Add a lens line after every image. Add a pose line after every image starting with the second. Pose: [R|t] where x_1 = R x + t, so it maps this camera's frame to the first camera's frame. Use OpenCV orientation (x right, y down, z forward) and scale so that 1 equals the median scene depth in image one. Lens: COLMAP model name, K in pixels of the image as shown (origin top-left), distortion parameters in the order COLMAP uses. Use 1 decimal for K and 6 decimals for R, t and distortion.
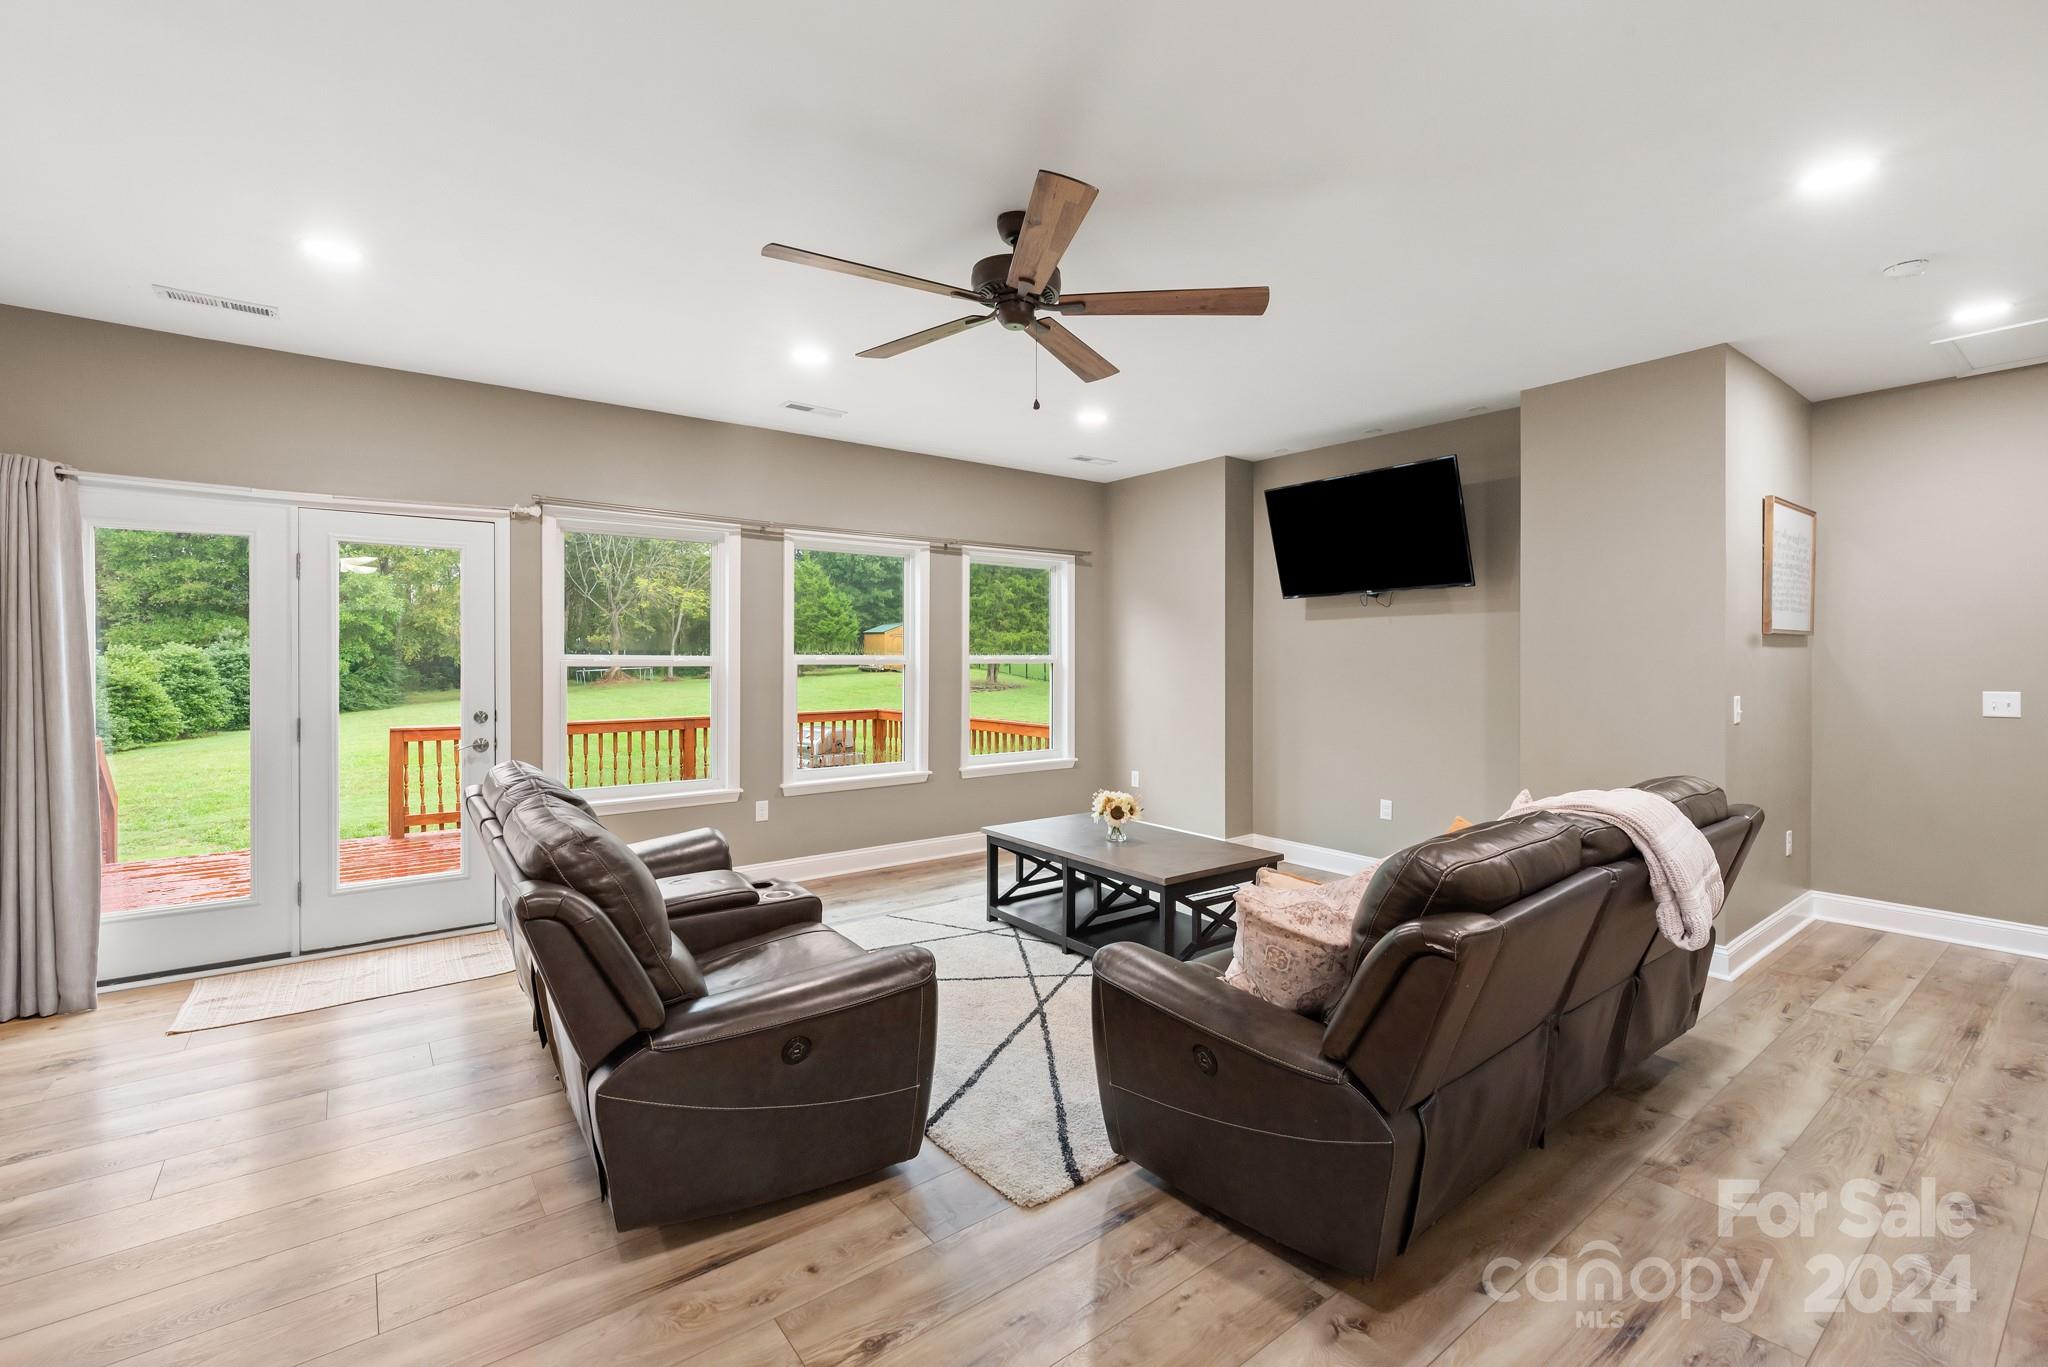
lens RADIAL K [[880.6, 0, 1013.5], [0, 880.6, 654.4], [0, 0, 1]] dist [0.000224, 0.000005]
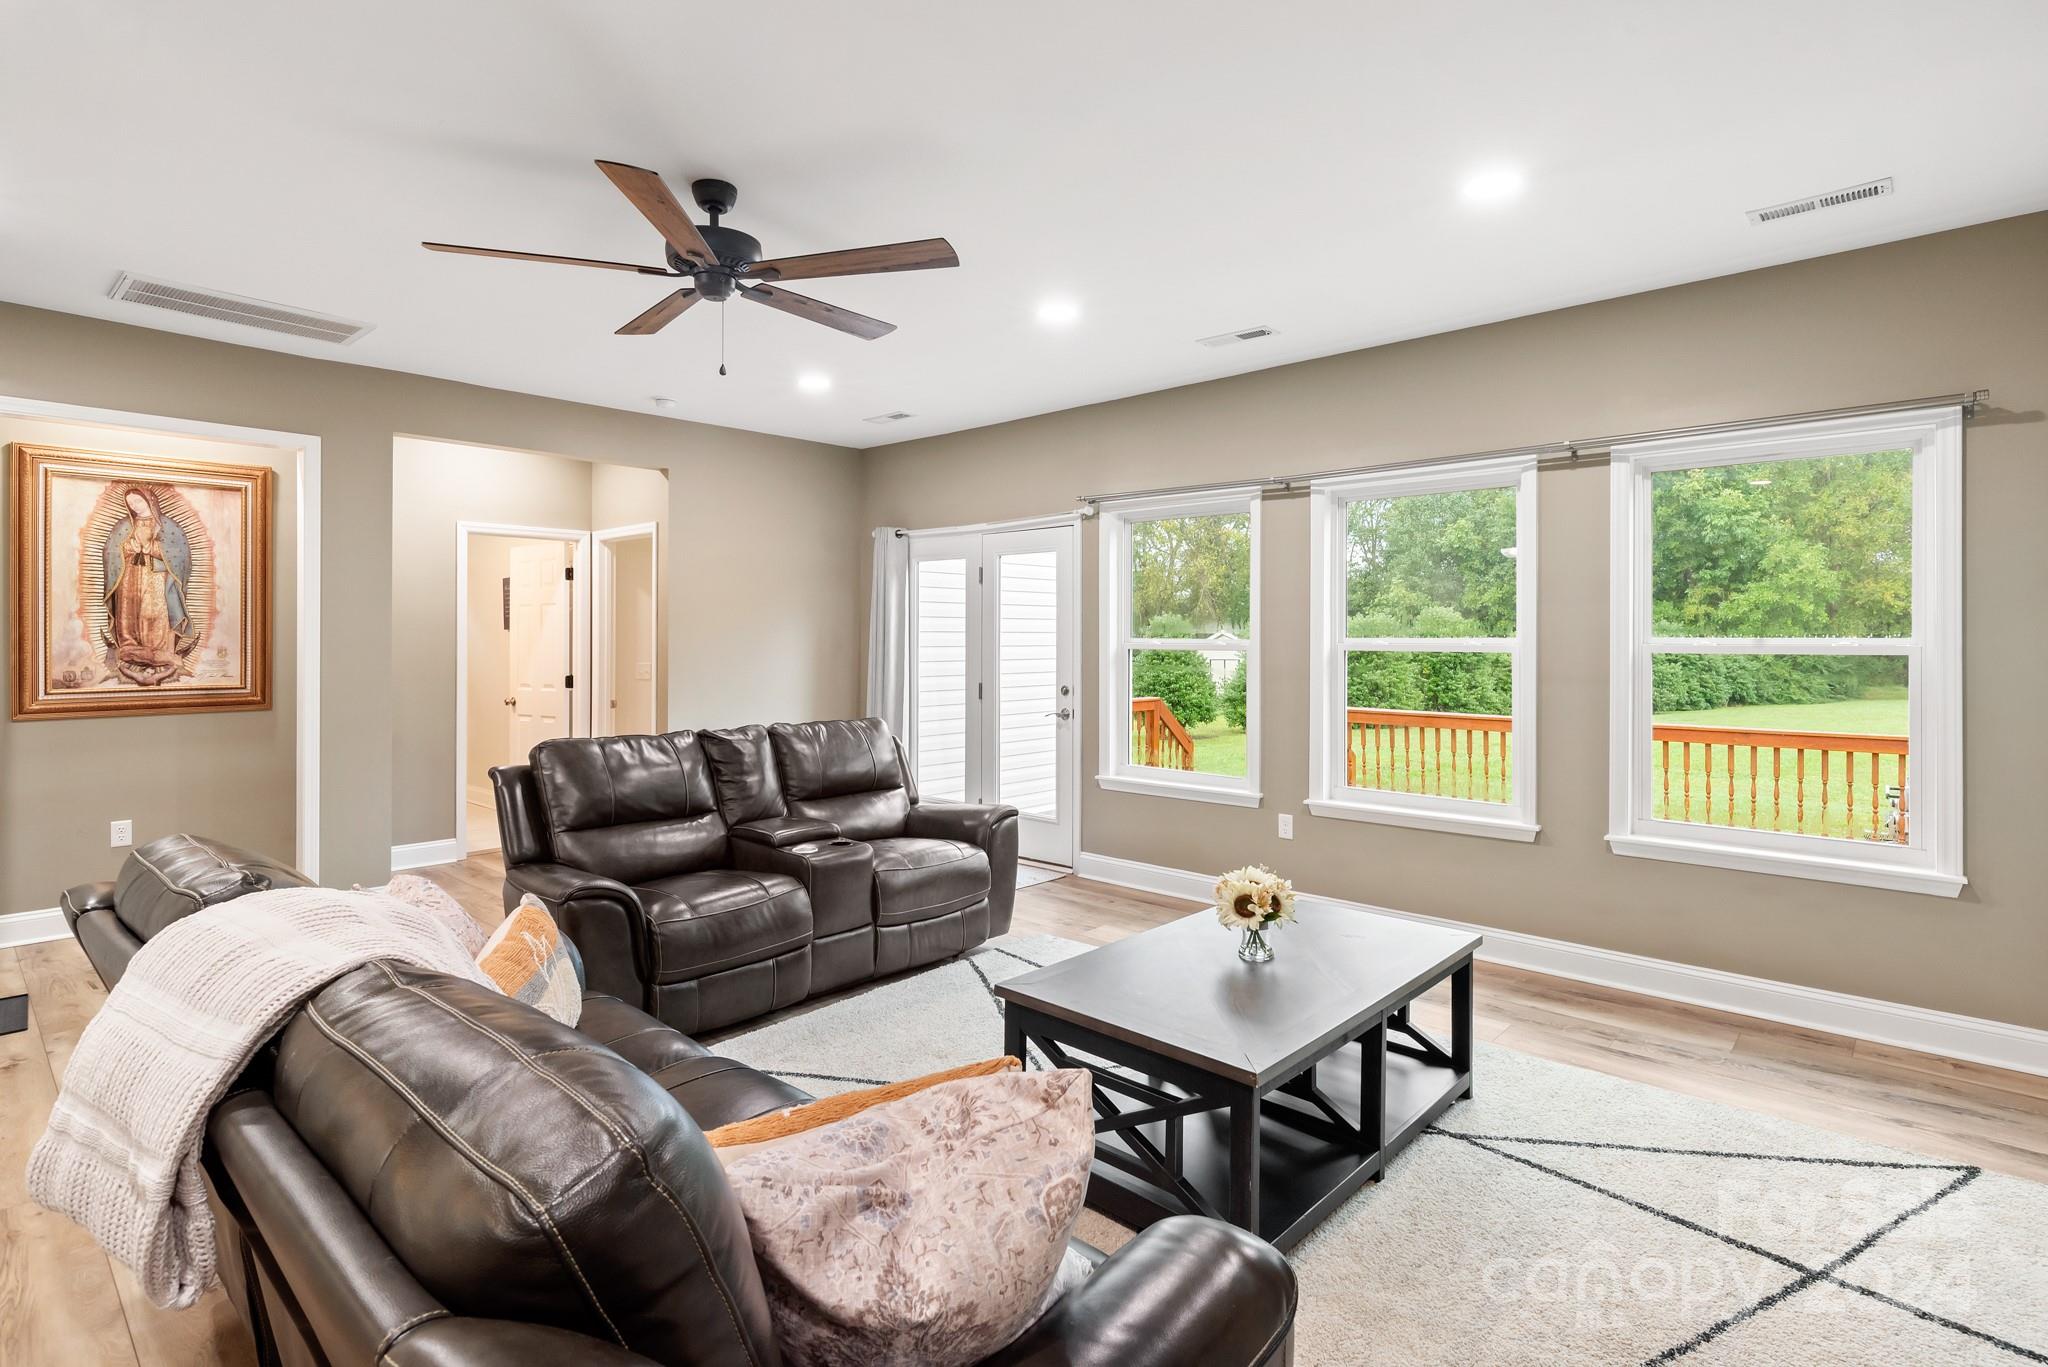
lens RADIAL K [[998.4, 0, 1020.4], [0, 998.4, 657.4], [0, 0, 1]] dist [0.003262, 0.000022]
pose [[0.181819, 0.016135, -0.983200, 0.541160], [-0.001176, 0.999868, 0.016191, 0.003423], [0.983331, -0.001788, 0.181814, 0.529061]]
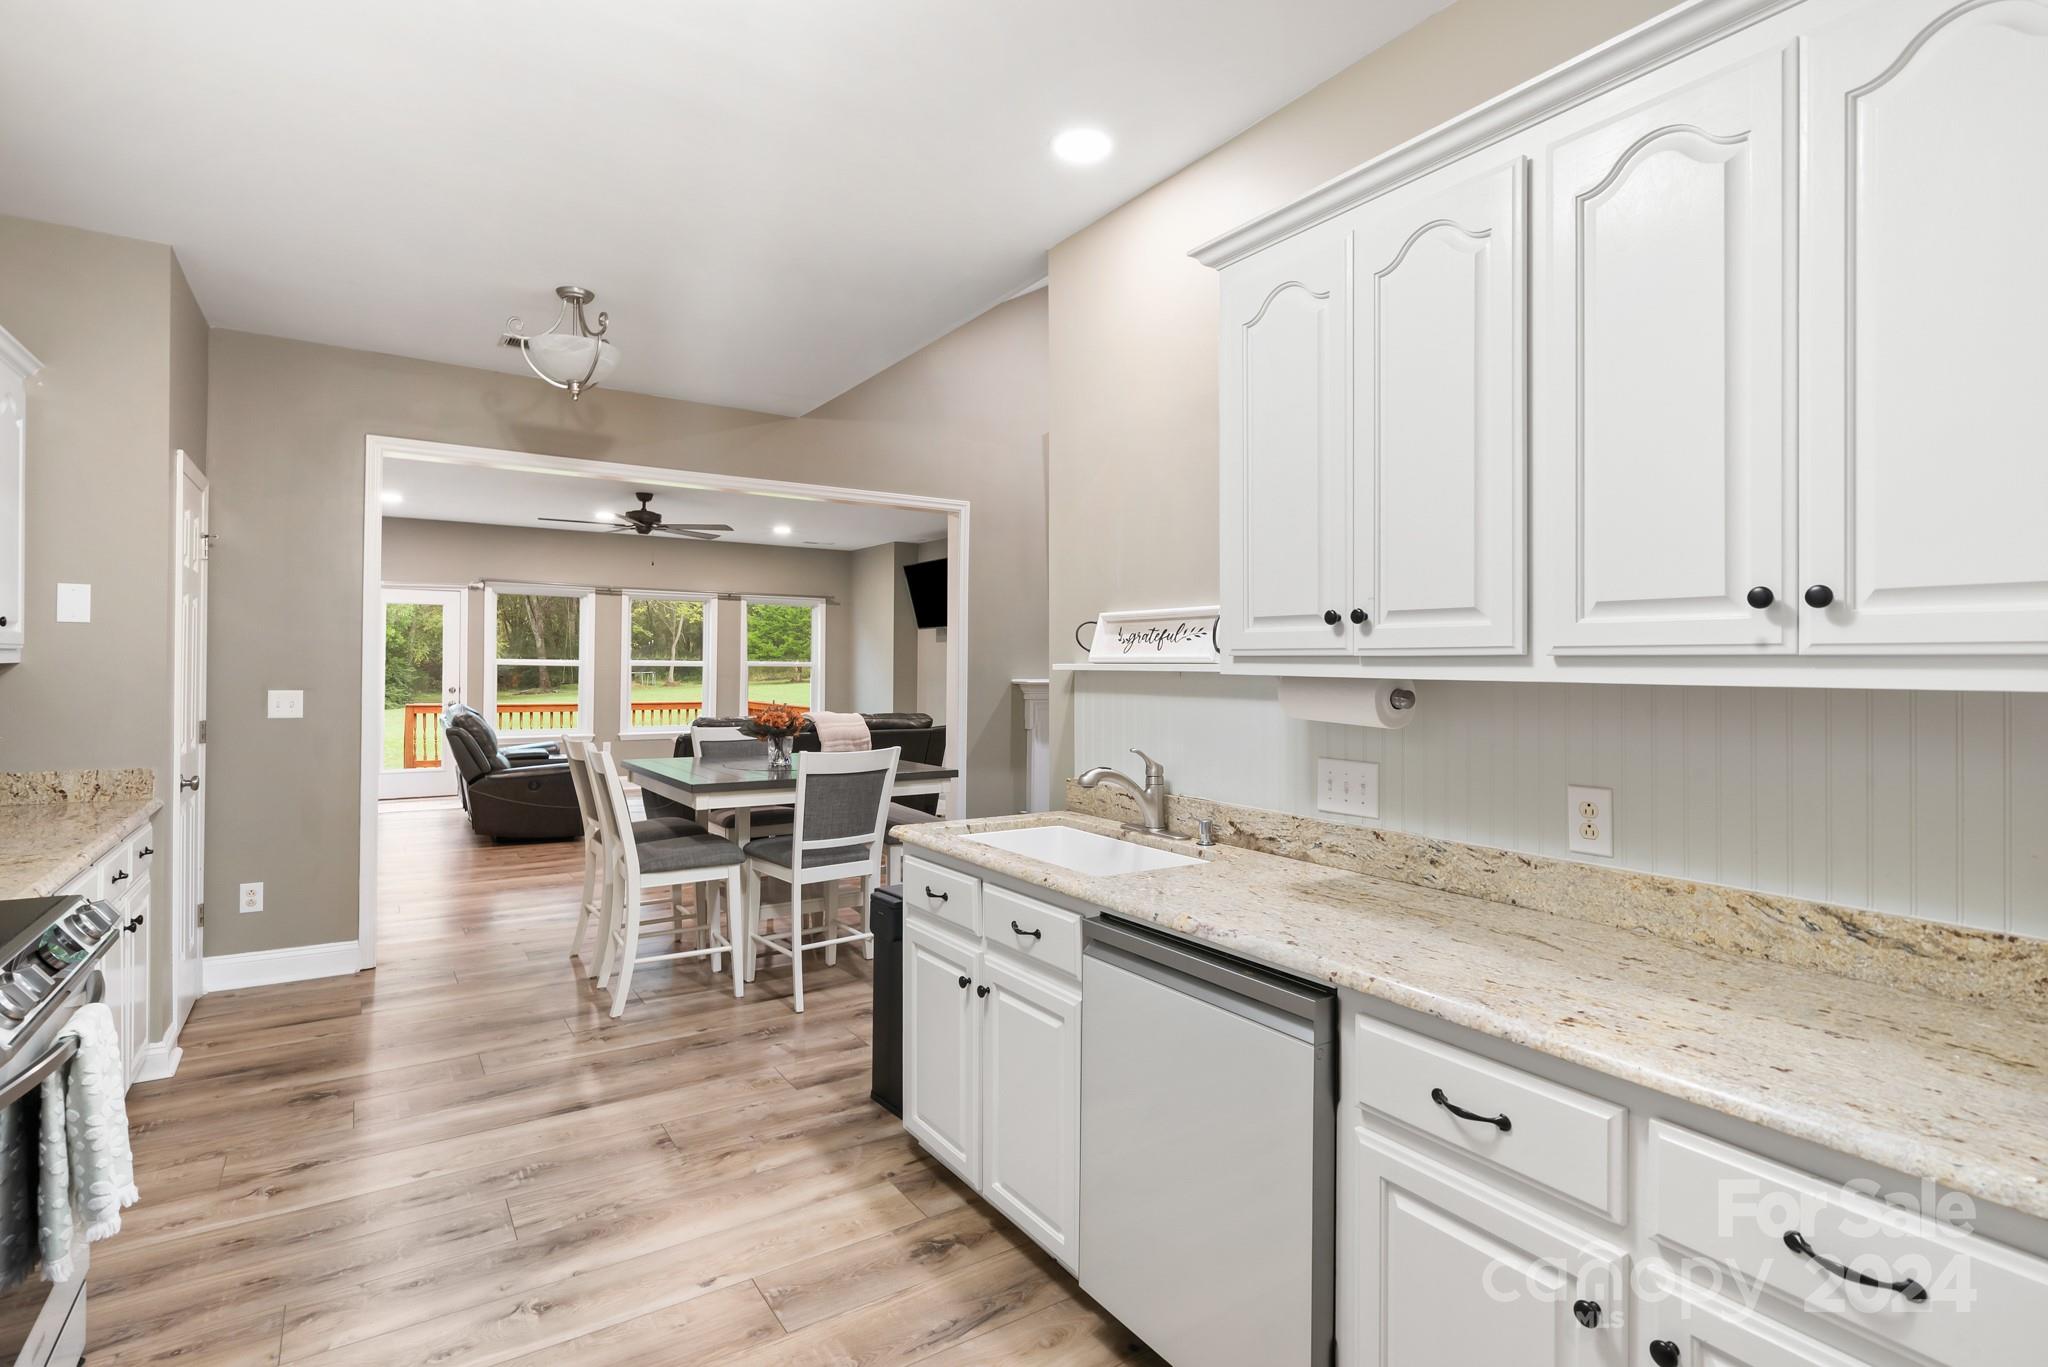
lens RADIAL K [[998.4, 0, 1020.4], [0, 998.4, 657.4], [0, 0, 1]] dist [0.003262, 0.000022]
pose [[0.998179, 0.008238, -0.059757, 0.604235], [-0.008489, 0.999956, -0.003938, -0.003134], [0.059722, 0.004438, 0.998205, -0.877080]]
